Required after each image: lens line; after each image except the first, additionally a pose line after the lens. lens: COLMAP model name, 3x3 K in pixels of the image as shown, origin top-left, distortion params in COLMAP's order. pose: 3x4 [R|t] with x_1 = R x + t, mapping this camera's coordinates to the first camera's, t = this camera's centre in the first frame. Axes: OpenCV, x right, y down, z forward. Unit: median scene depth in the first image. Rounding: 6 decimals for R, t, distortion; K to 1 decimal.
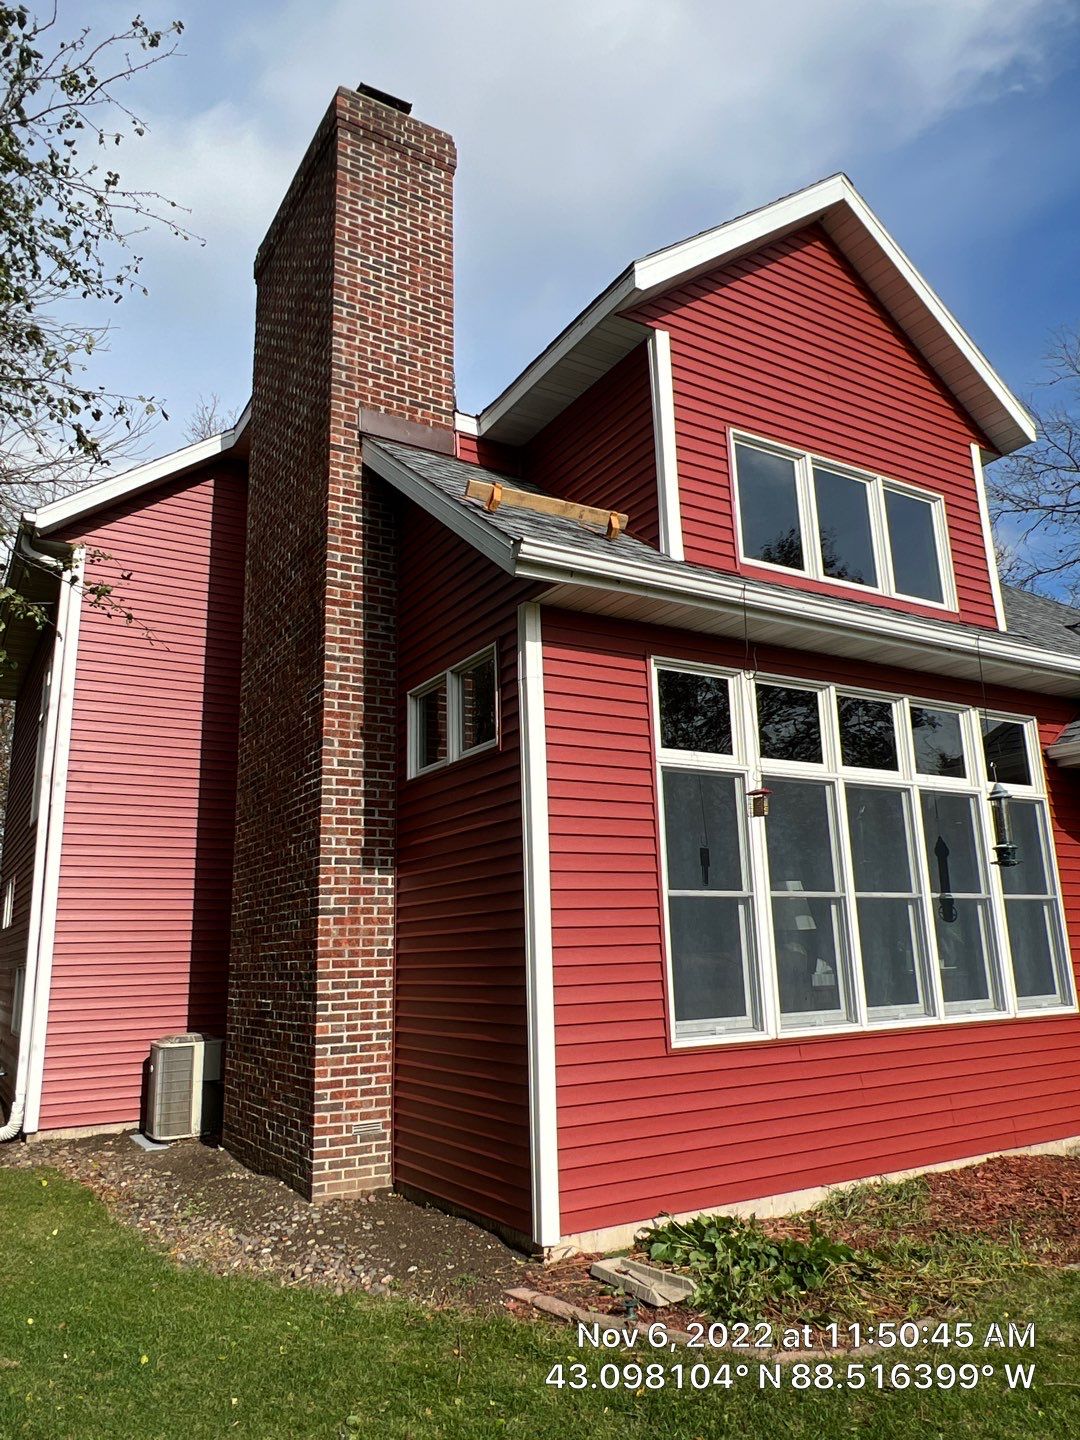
lens RADIAL K [[1013.0, 0, 543.9], [0, 1013.0, 708.7], [0, 0, 1]] dist [0.010563, 0.026273]
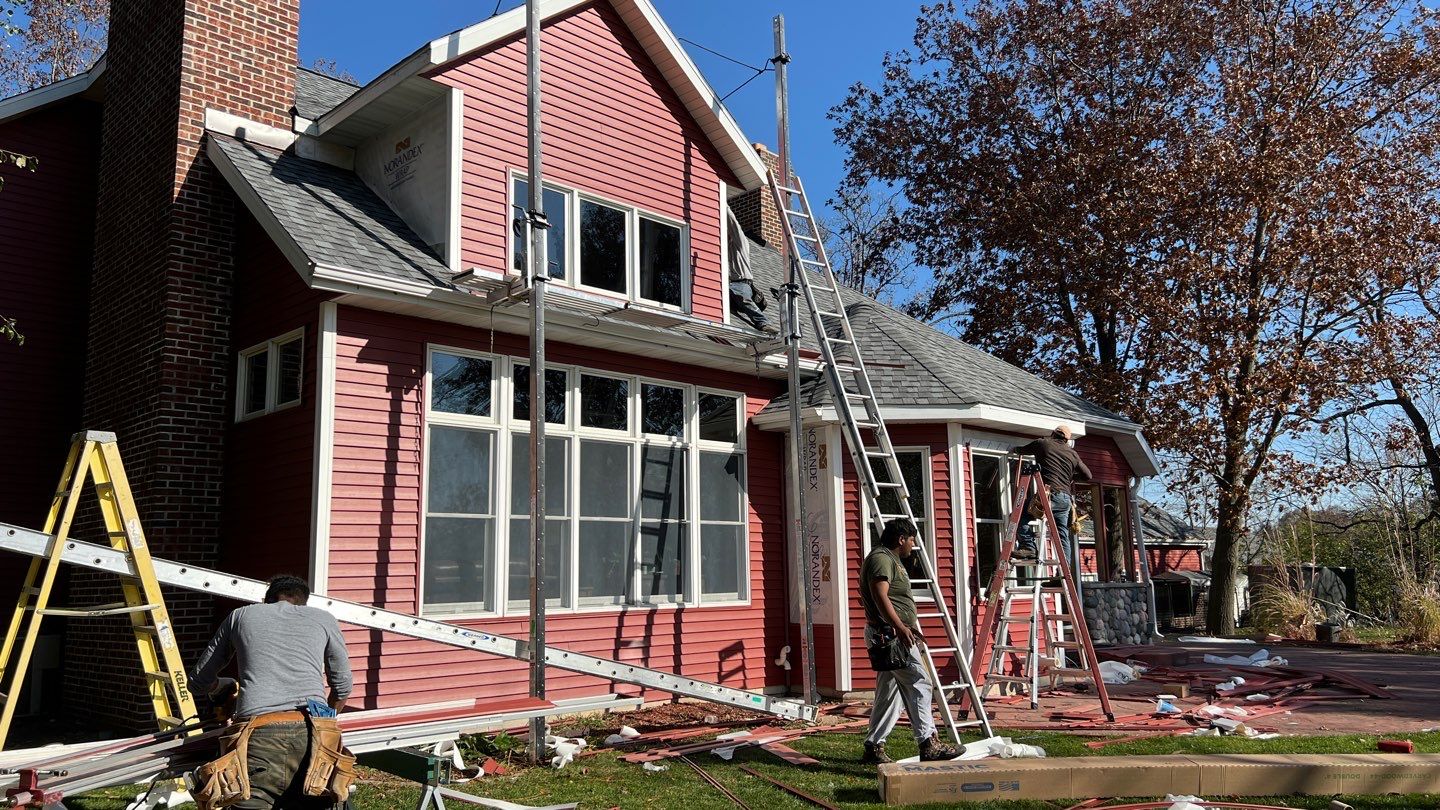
lens RADIAL K [[1068.7, 0, 722.2], [0, 1068.7, 408.8], [0, 0, 1]] dist [0.040601, -0.030554]
pose [[0.969452, 0.047840, 0.240569, 0.117931], [-0.065829, 0.995559, 0.067303, -0.069239], [-0.236281, -0.081084, 0.968296, -0.399396]]
